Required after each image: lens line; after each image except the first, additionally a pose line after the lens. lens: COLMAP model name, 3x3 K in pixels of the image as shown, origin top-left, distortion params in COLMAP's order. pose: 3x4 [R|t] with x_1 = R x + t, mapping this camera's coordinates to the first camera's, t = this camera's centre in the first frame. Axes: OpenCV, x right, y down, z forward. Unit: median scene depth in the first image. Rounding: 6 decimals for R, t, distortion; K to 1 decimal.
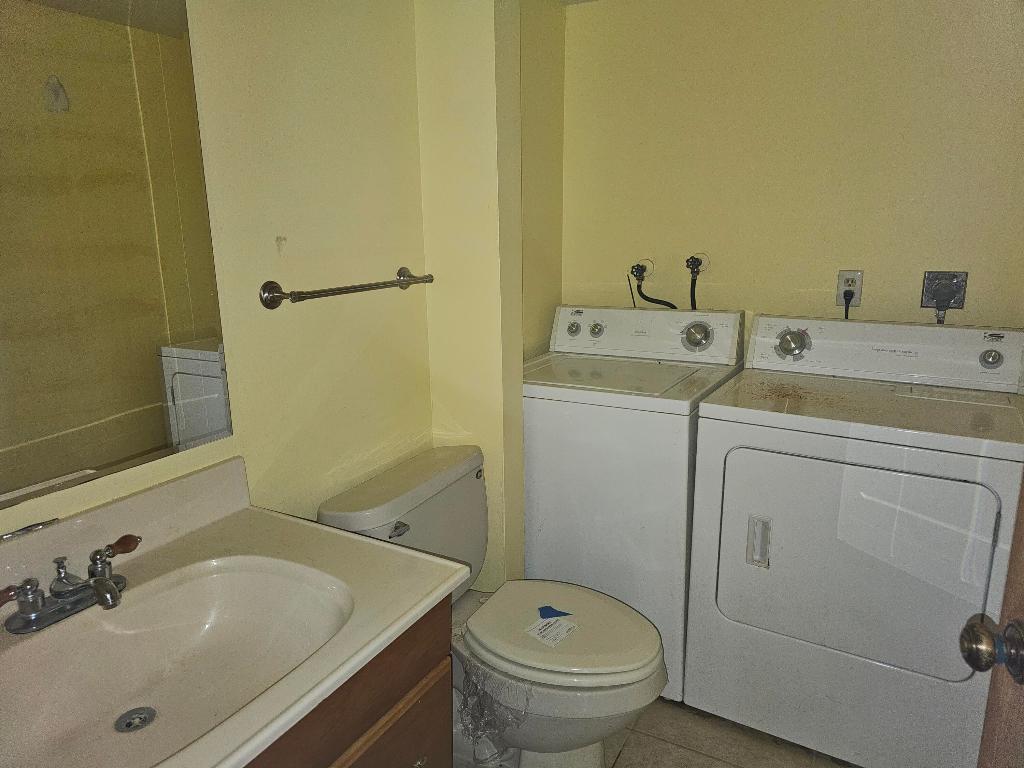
lens RADIAL K [[697.0, 0, 512.0], [0, 697.0, 384.0], [0, 0, 1]] dist [0.063082, -0.054655]
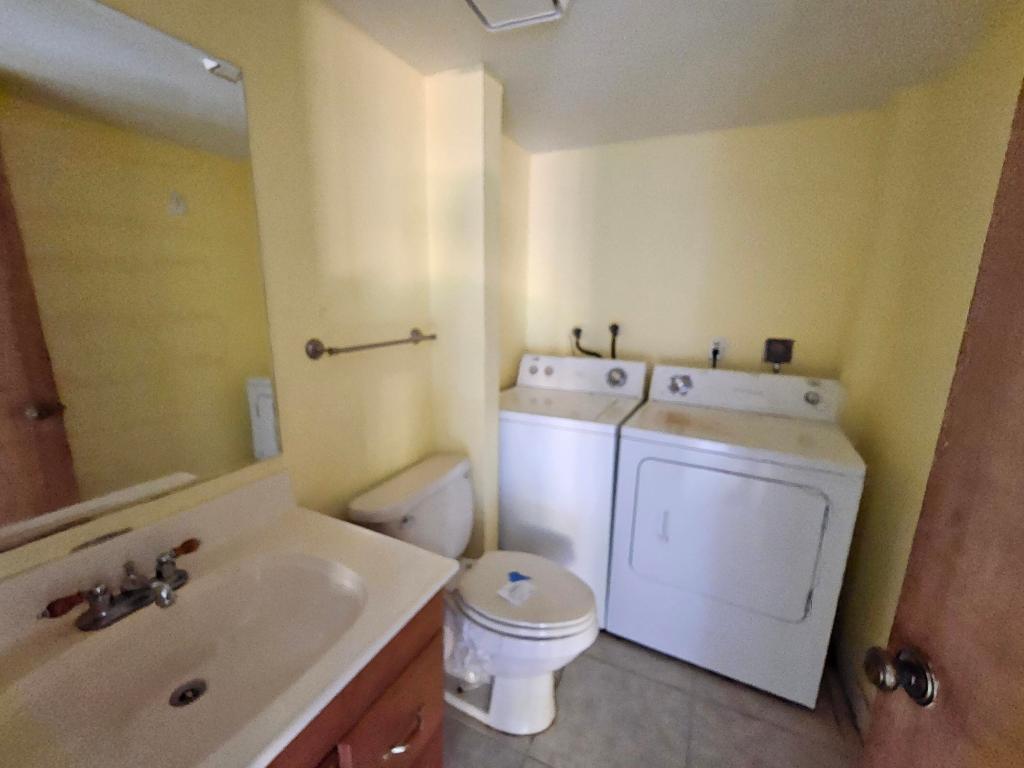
lens RADIAL K [[419.3, 0, 510.6], [0, 419.3, 394.2], [0, 0, 1]] dist [-0.000362, 0.000175]
pose [[0.998982, 0.011256, 0.043684, 0.001063], [-0.011363, 0.999933, 0.002216, -0.036023], [-0.043656, -0.002710, 0.999043, 0.133535]]
